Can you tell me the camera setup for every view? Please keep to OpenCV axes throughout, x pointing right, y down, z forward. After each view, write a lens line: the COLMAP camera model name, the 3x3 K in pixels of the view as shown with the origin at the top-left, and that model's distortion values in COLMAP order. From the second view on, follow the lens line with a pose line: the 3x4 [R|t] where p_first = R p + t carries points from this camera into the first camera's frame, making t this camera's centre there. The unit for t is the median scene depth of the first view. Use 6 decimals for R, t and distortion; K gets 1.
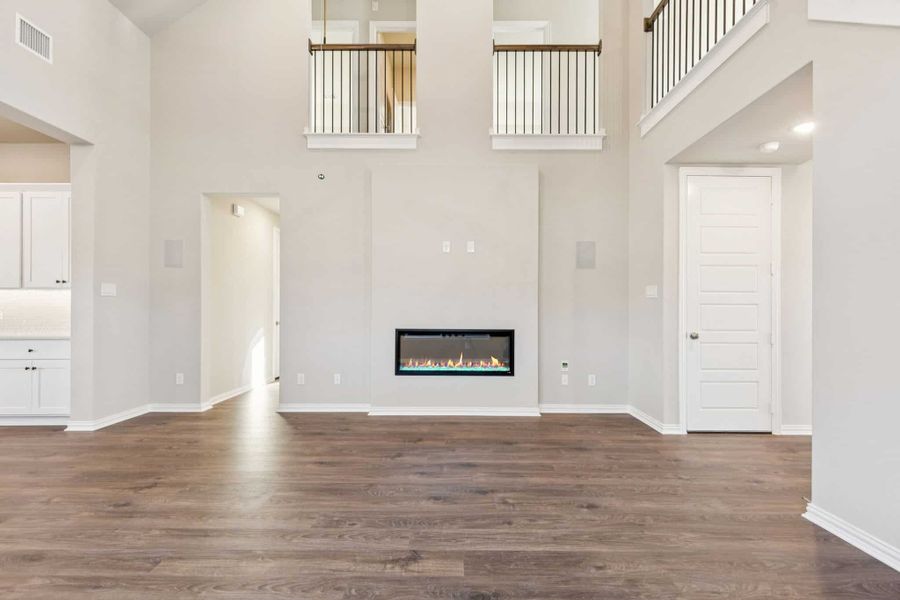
lens RADIAL K [[406.8, 0, 453.1], [0, 406.8, 310.1], [0, 0, 1]] dist [0.009297, -0.001245]
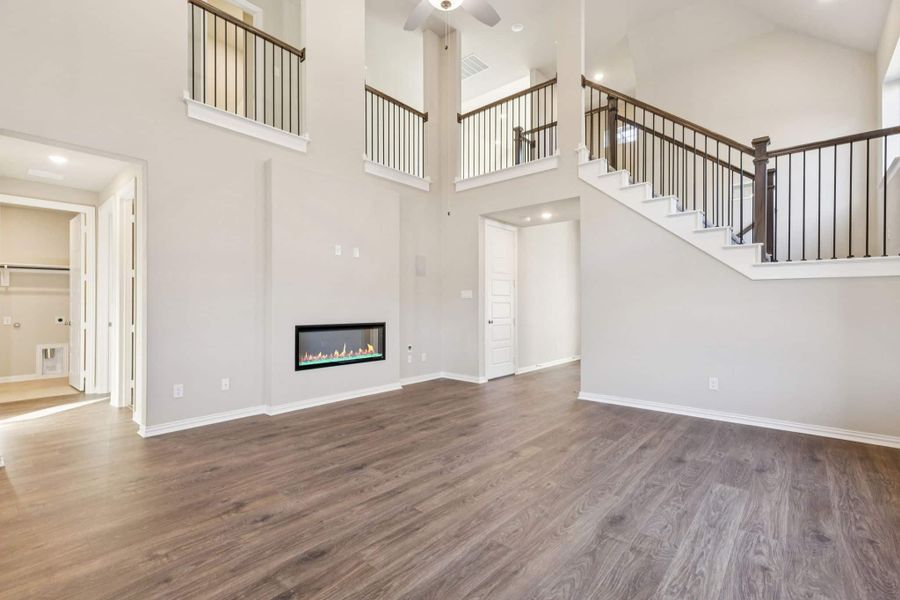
lens RADIAL K [[406.8, 0, 448.9], [0, 406.8, 303.9], [0, 0, 1]] dist [0.009297, -0.001245]
pose [[0.654217, 0.000687, 0.756307, -0.738240], [0.001541, 0.999996, -0.002242, -0.005783], [-0.756305, 0.002632, 0.654213, 0.044097]]
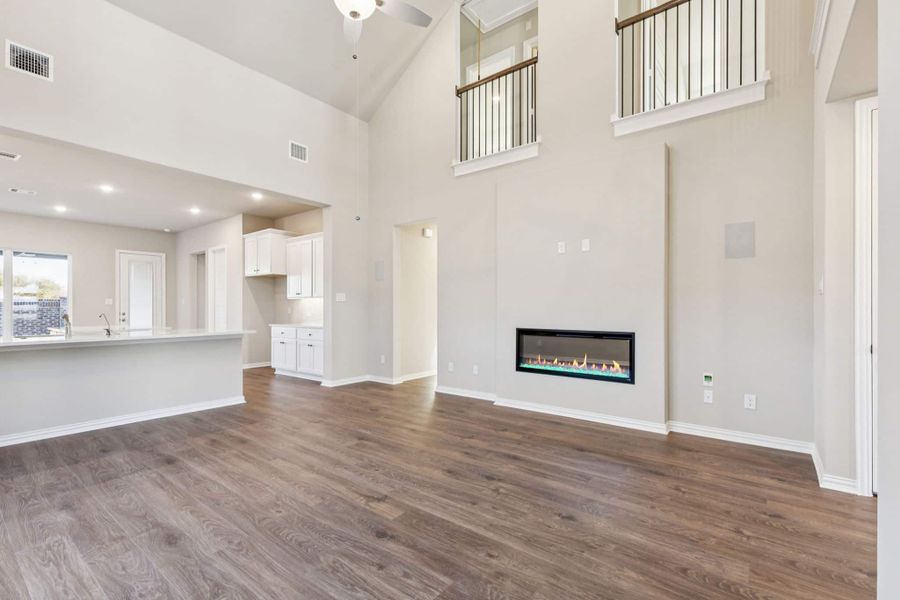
lens RADIAL K [[406.8, 0, 446.9], [0, 406.8, 307.4], [0, 0, 1]] dist [0.009297, -0.001245]
pose [[0.787045, -0.004131, -0.616882, 0.422654], [0.003376, 0.999991, -0.002389, -0.007173], [0.616886, -0.000202, 0.787052, 0.040905]]
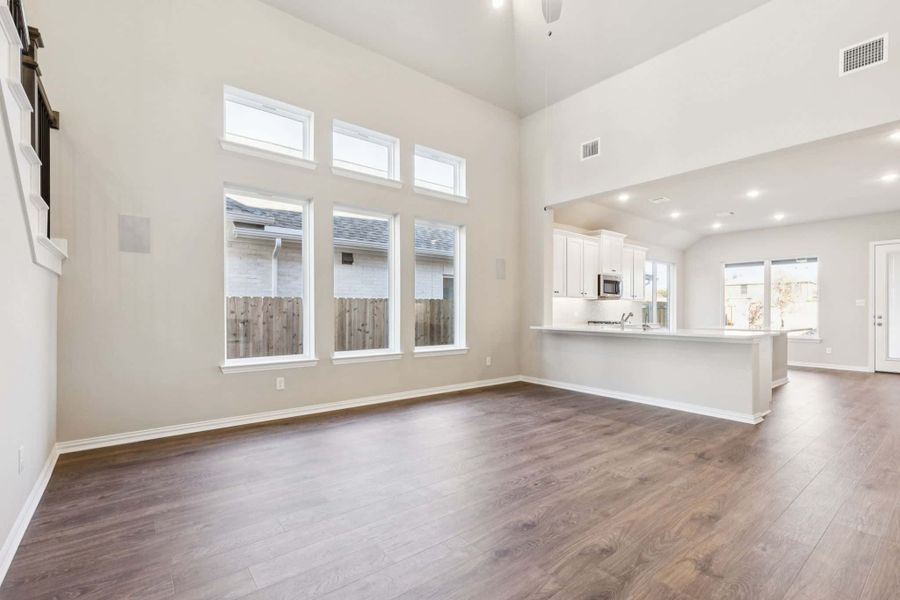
lens RADIAL K [[406.8, 0, 446.7], [0, 406.8, 312.8], [0, 0, 1]] dist [0.009297, -0.001245]
pose [[-0.782840, -0.002246, -0.622220, 0.396044], [-0.006149, 0.999973, 0.004127, 0.002491], [0.622193, 0.007056, -0.782832, 0.972996]]
